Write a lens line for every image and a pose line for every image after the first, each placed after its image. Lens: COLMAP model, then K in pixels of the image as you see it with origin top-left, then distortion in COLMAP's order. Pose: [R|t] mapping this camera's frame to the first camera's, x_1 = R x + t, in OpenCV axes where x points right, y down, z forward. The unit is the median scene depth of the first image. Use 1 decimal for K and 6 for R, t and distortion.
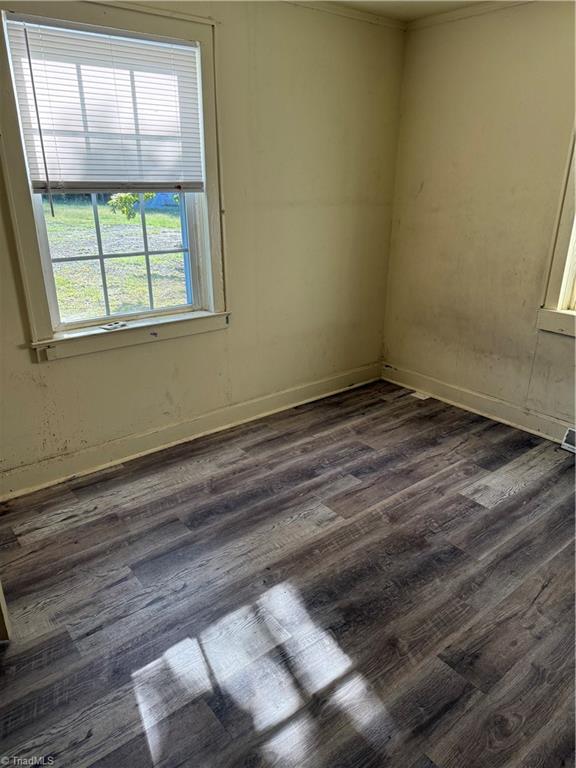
lens RADIAL K [[550.5, 0, 290.4], [0, 550.5, 383.8], [0, 0, 1]] dist [0.070546, -0.057776]
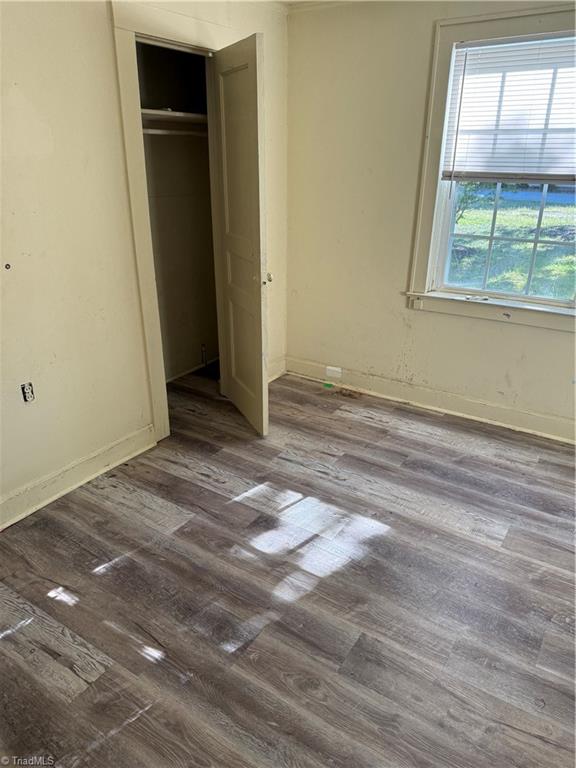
lens RADIAL K [[550.5, 0, 293.4], [0, 550.5, 383.6], [0, 0, 1]] dist [0.070546, -0.057776]
pose [[0.301451, 0.354897, -0.884972, 0.737385], [-0.354692, 0.903278, 0.241418, -0.099502], [0.885054, 0.241117, 0.398173, 0.279419]]
